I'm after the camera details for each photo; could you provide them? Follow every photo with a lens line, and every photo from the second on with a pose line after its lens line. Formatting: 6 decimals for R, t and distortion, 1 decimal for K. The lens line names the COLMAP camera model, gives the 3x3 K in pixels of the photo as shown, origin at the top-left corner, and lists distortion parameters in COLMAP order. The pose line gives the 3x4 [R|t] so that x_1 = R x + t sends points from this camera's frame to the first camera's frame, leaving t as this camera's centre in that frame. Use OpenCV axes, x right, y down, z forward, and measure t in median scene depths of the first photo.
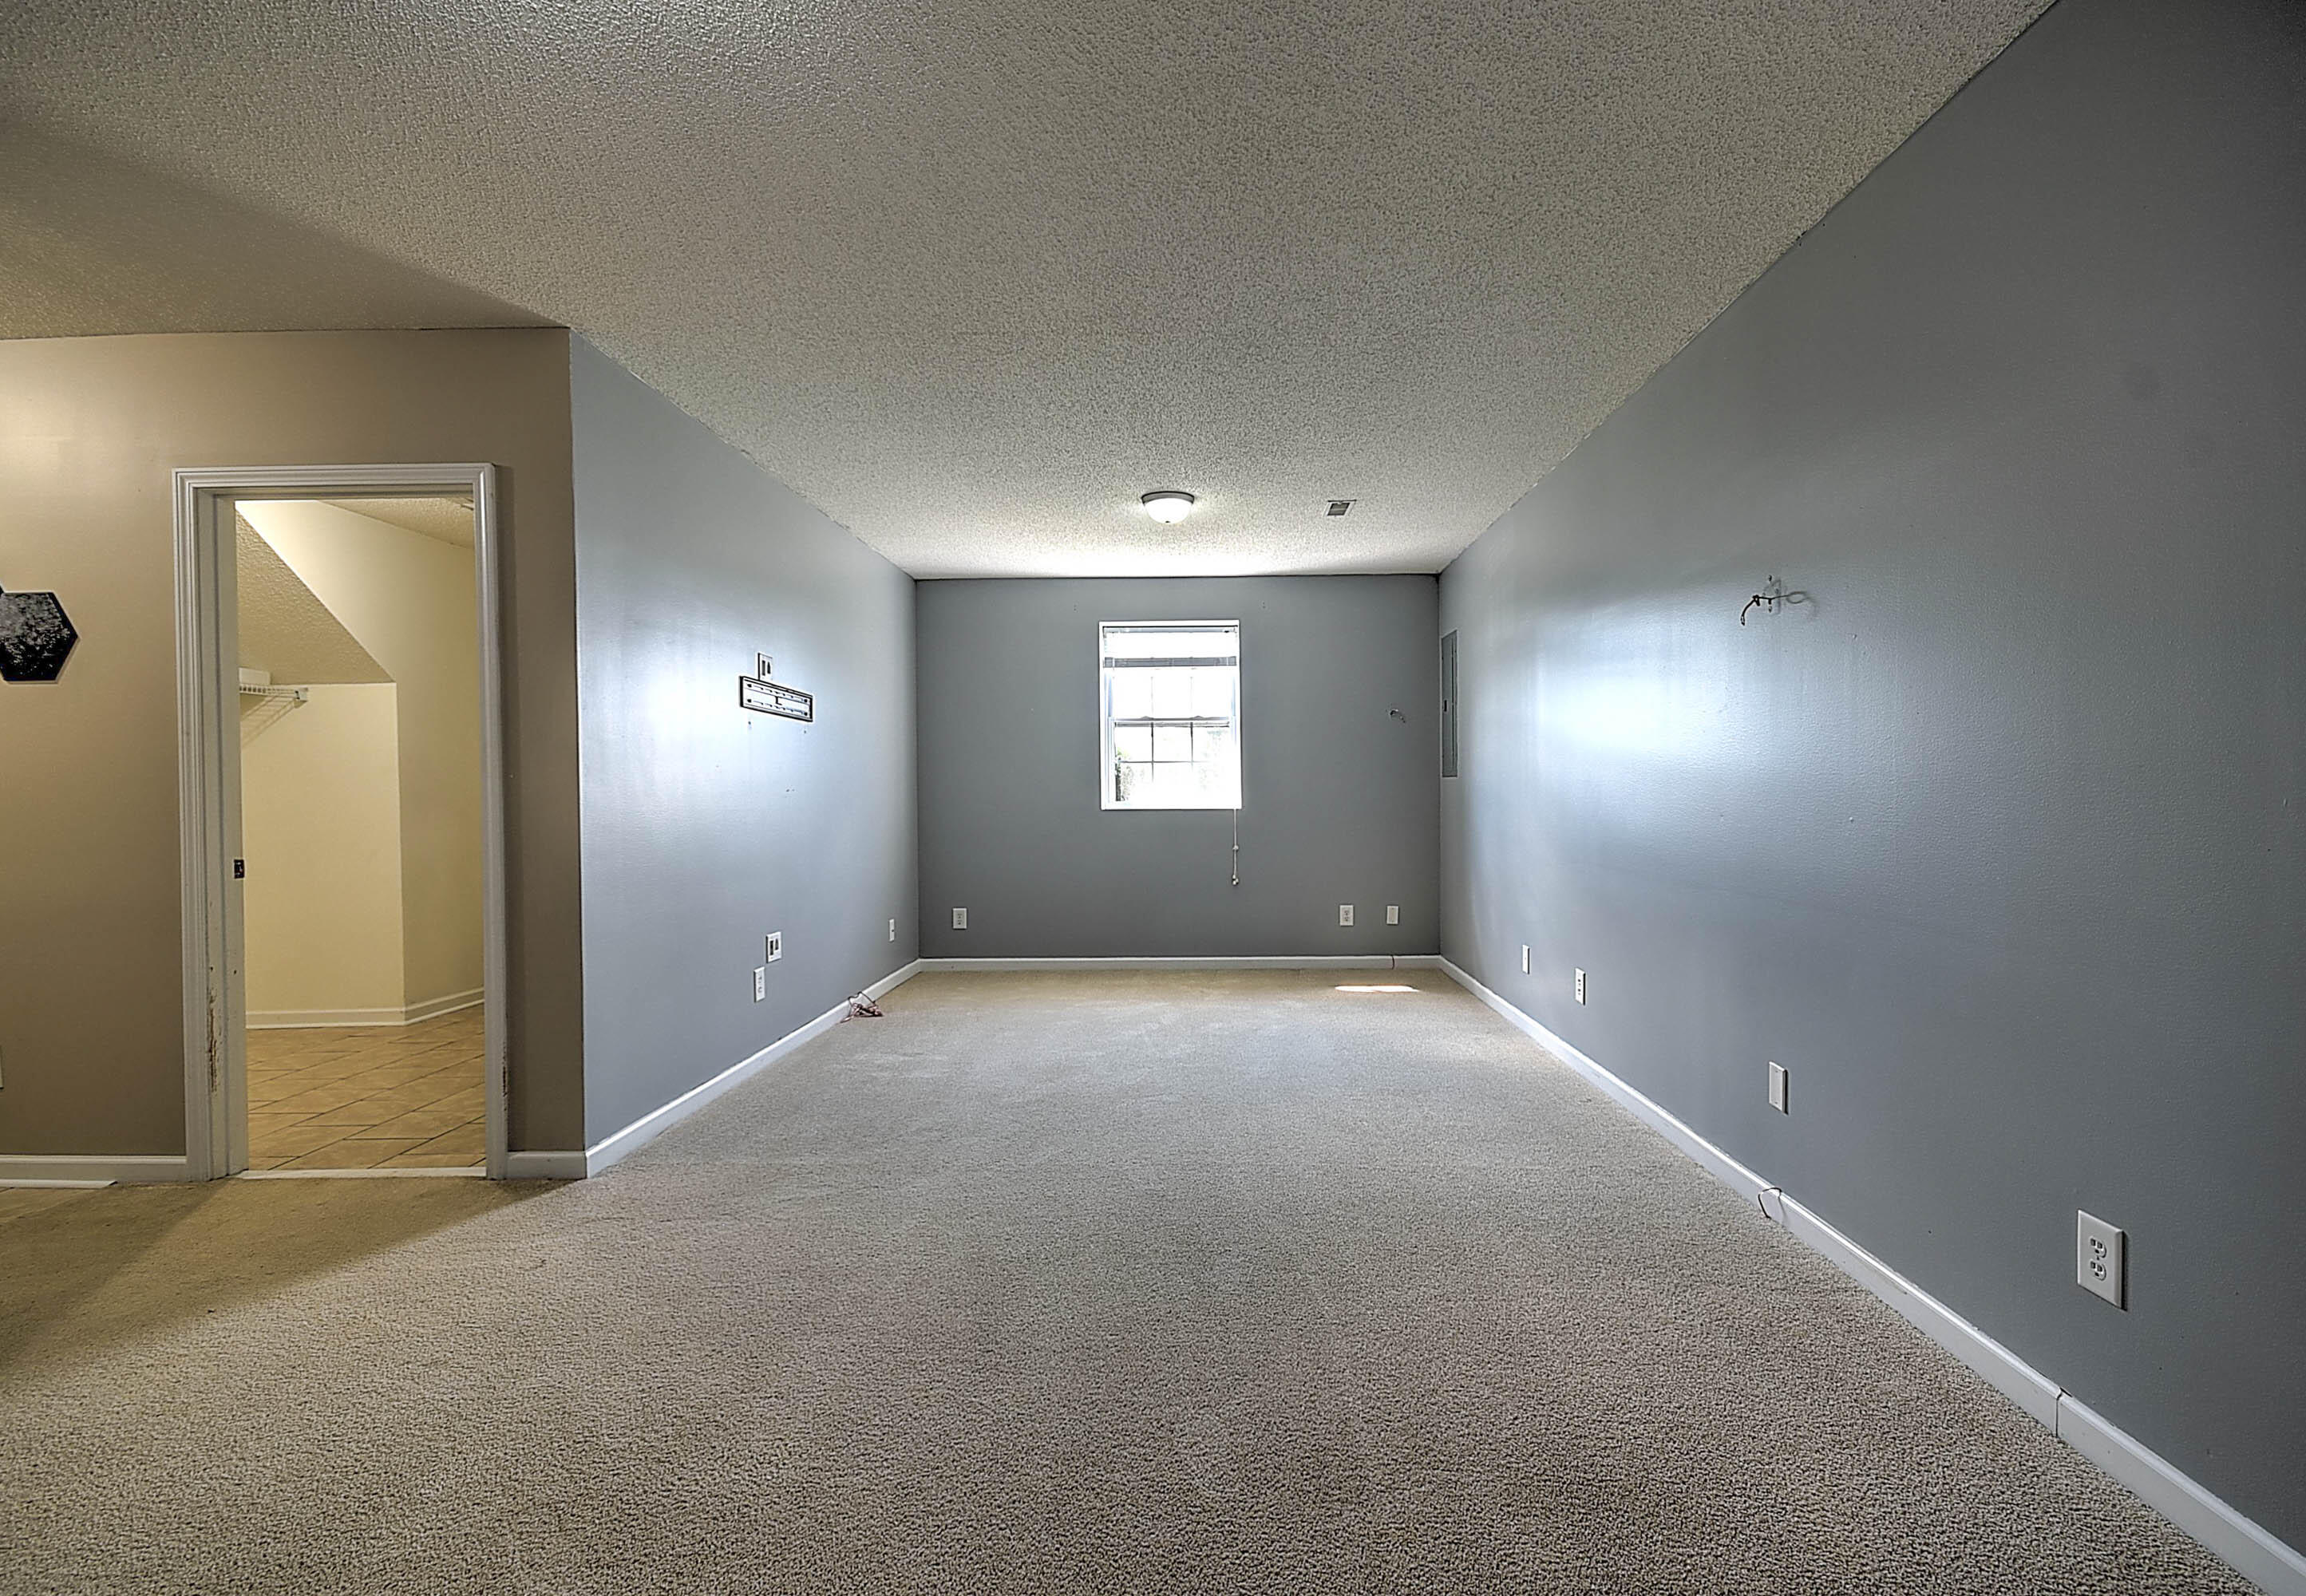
lens RADIAL K [[1044.5, 0, 1193.9], [0, 1044.5, 799.1], [0, 0, 1]] dist [0.007186, 0.000401]
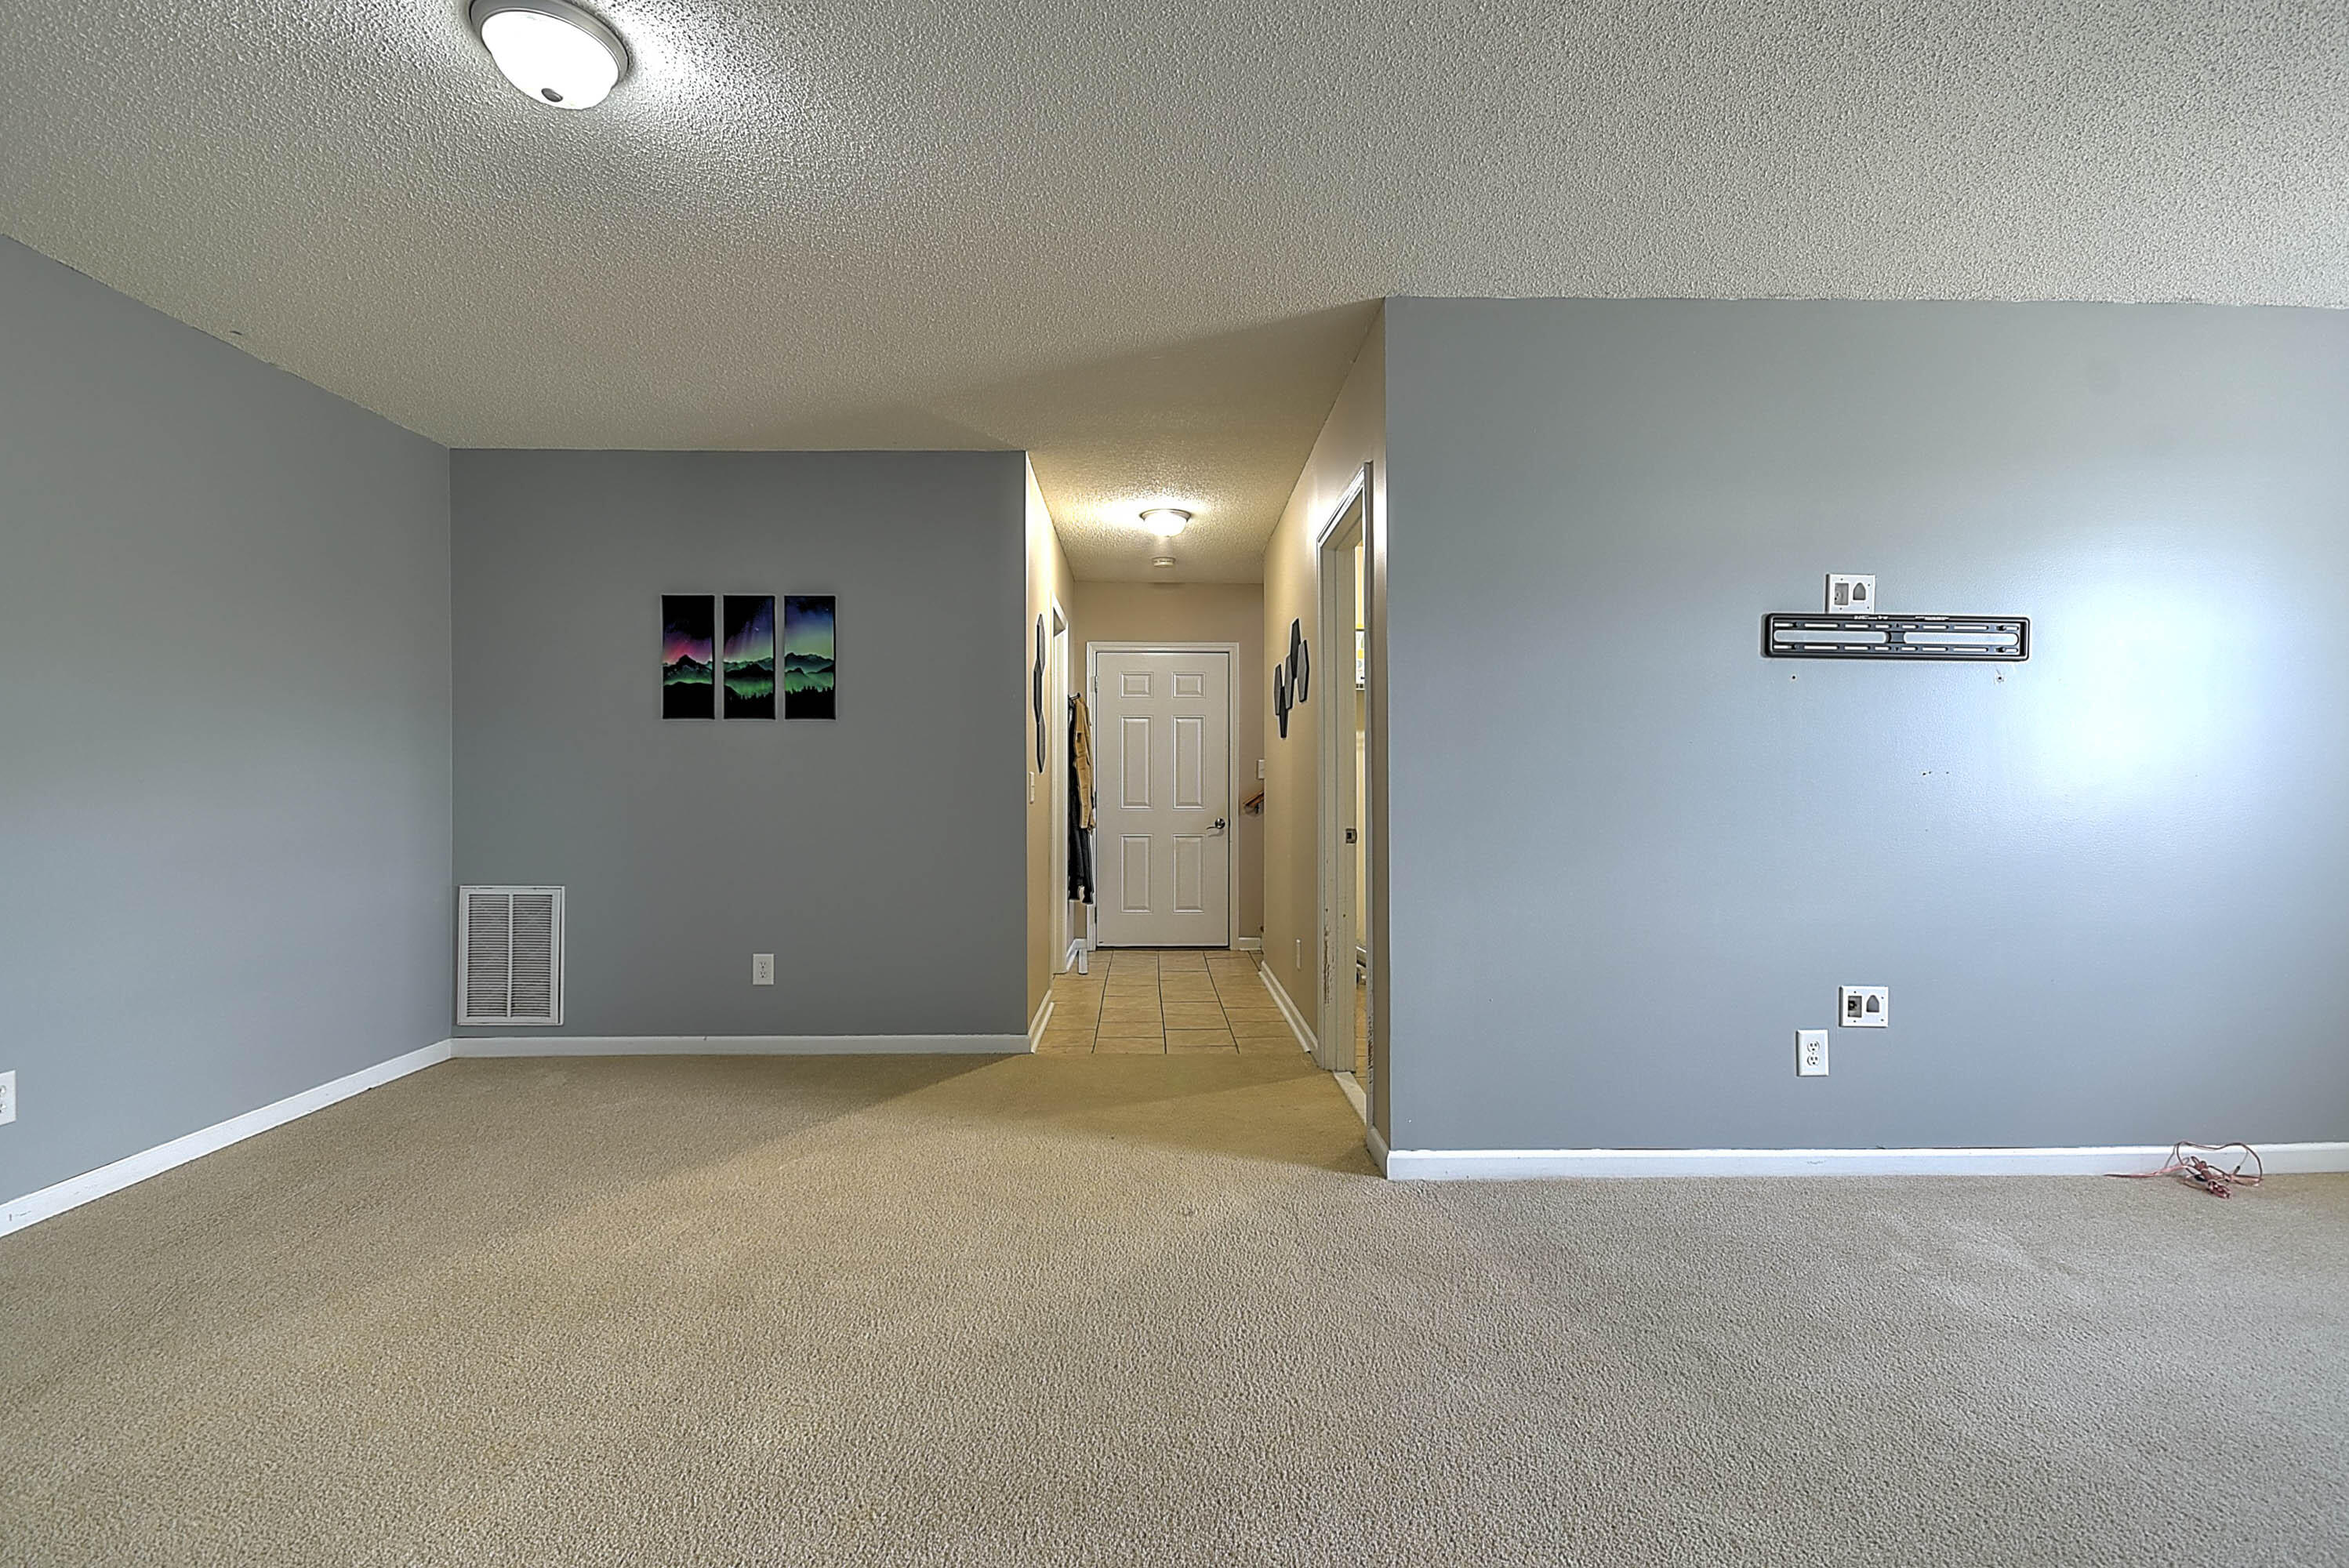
lens RADIAL K [[1025.5, 0, 1170.4], [0, 1025.5, 788.3], [0, 0, 1]] dist [0.012832, -0.006113]
pose [[0.035767, 0.014919, -0.999249, 0.239789], [-0.004959, 0.999879, 0.014751, -0.006497], [0.999348, 0.004427, 0.035837, 0.525829]]
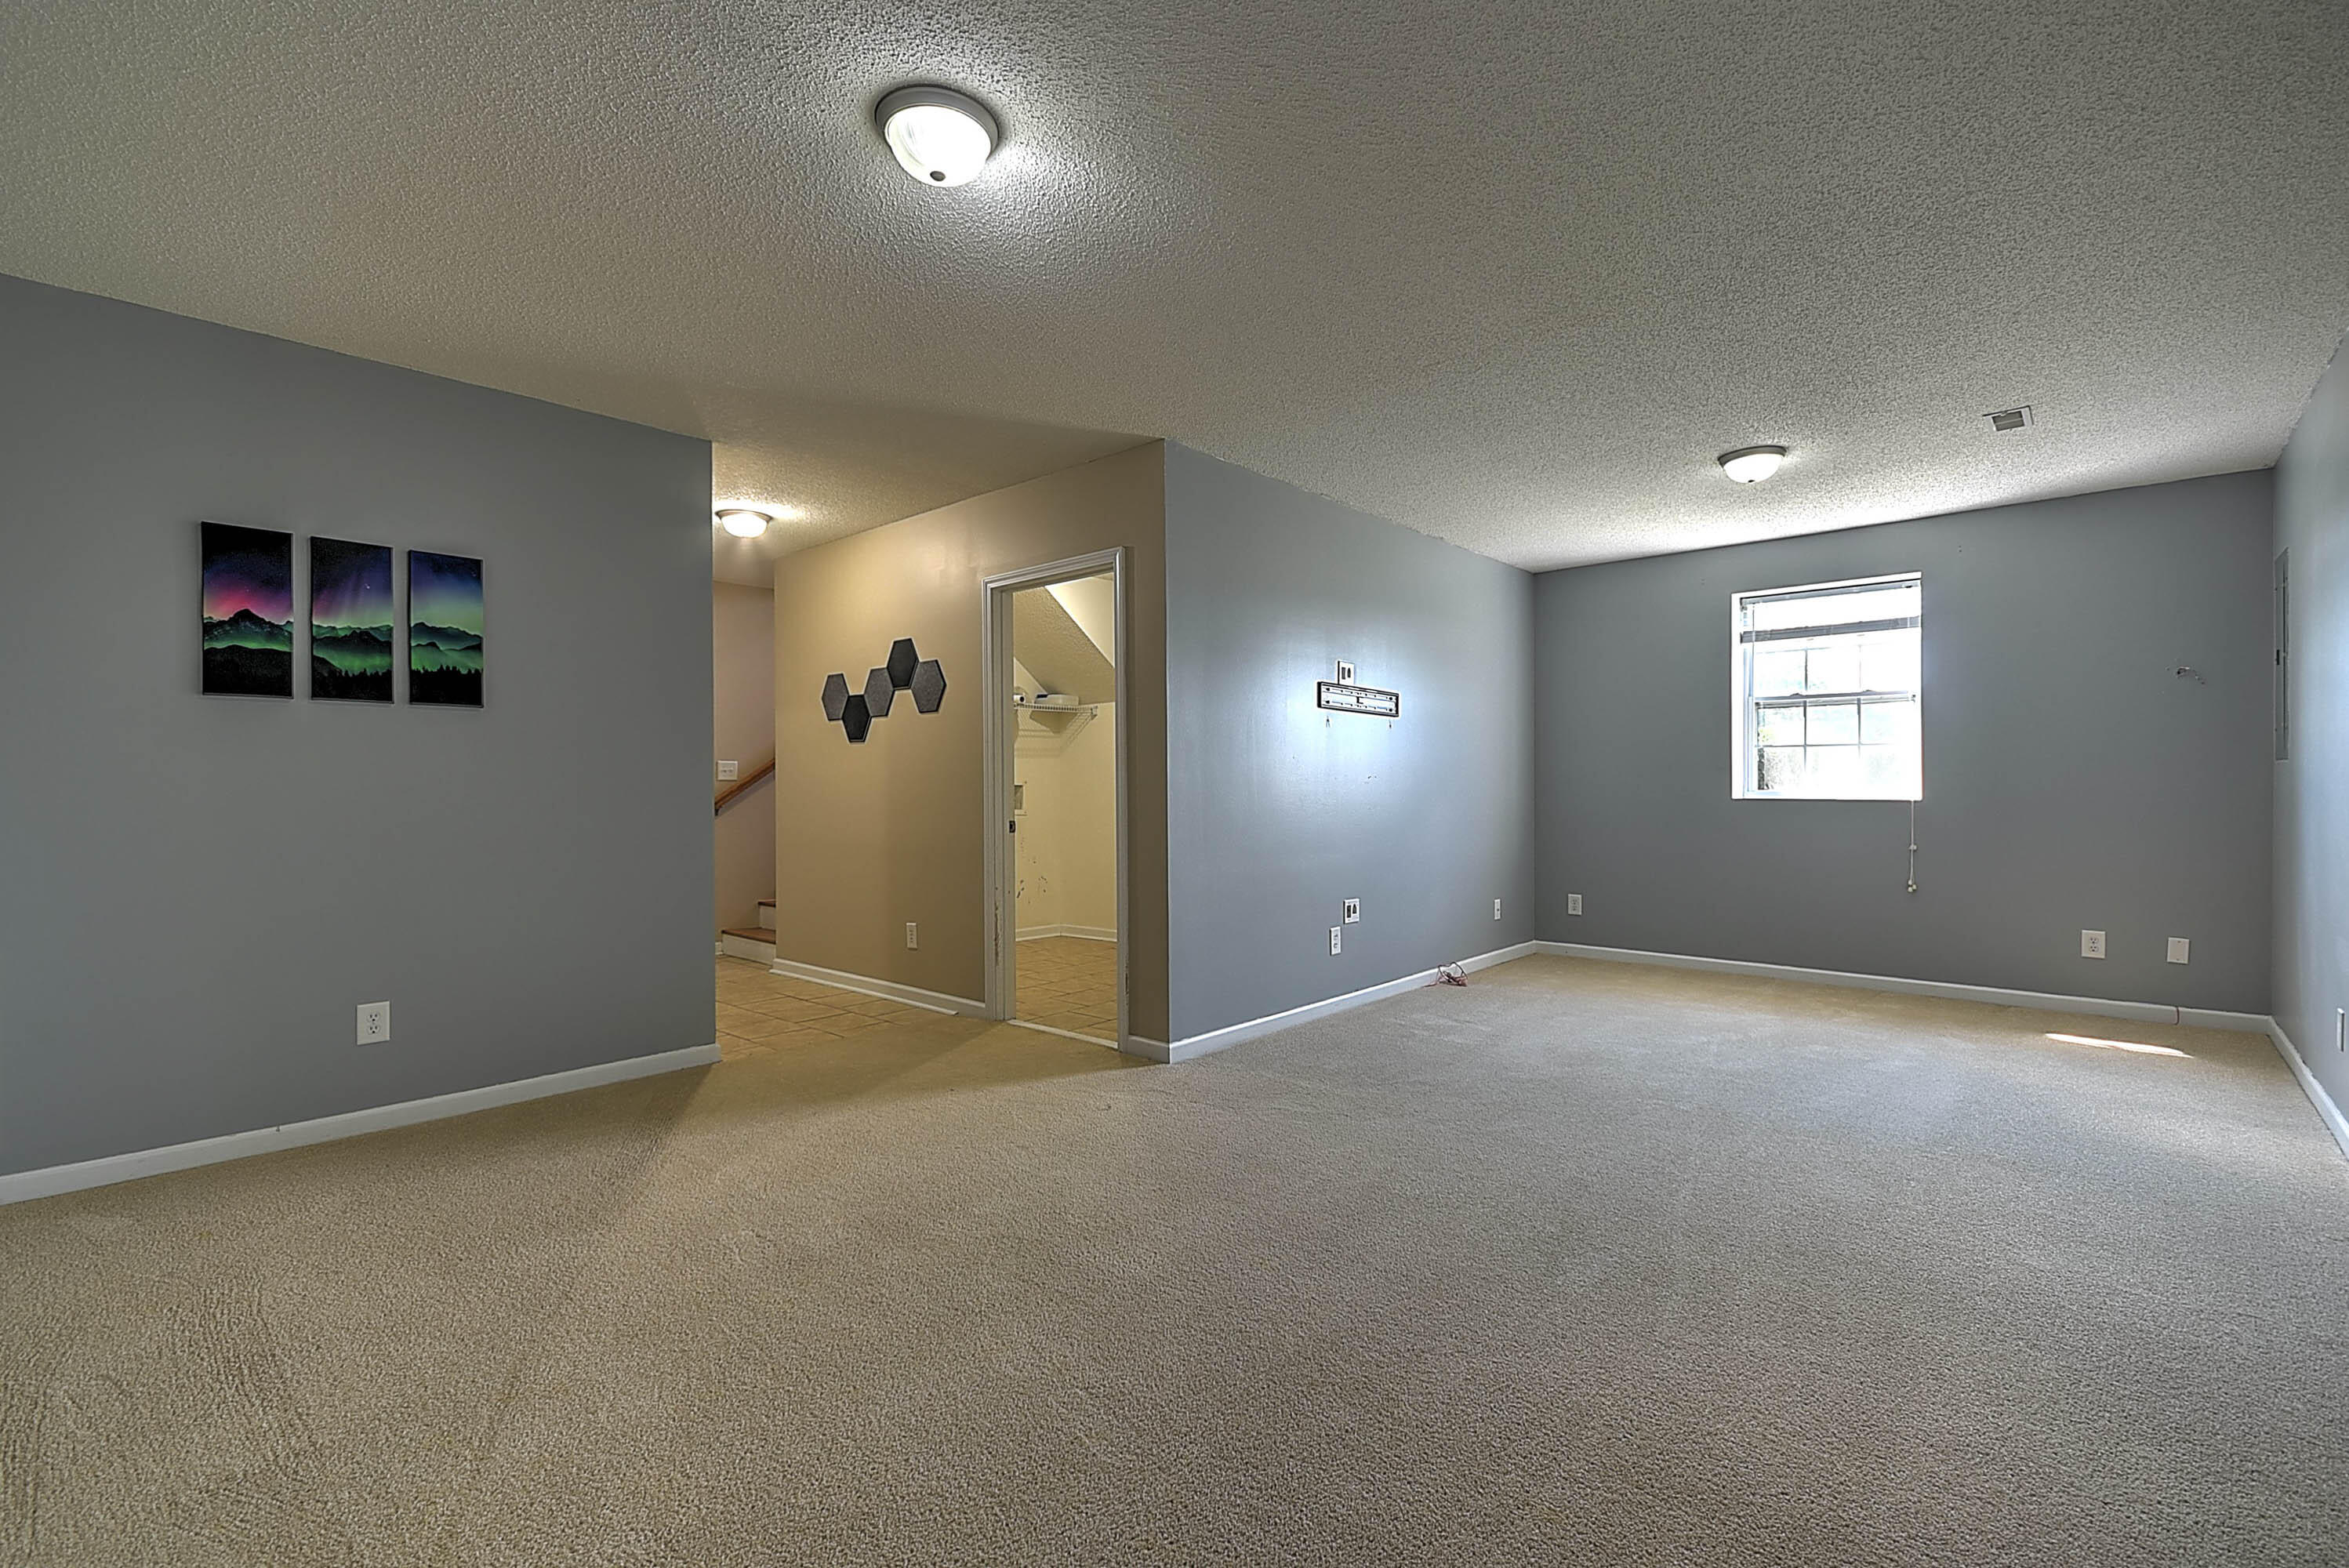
lens RADIAL K [[1025.5, 0, 1177.2], [0, 1025.5, 787.7], [0, 0, 1]] dist [0.012832, -0.006113]
pose [[0.754419, 0.009059, -0.656331, 0.202909], [-0.007556, 0.999958, 0.005116, -0.001139], [0.656350, 0.001099, 0.754456, 0.003532]]
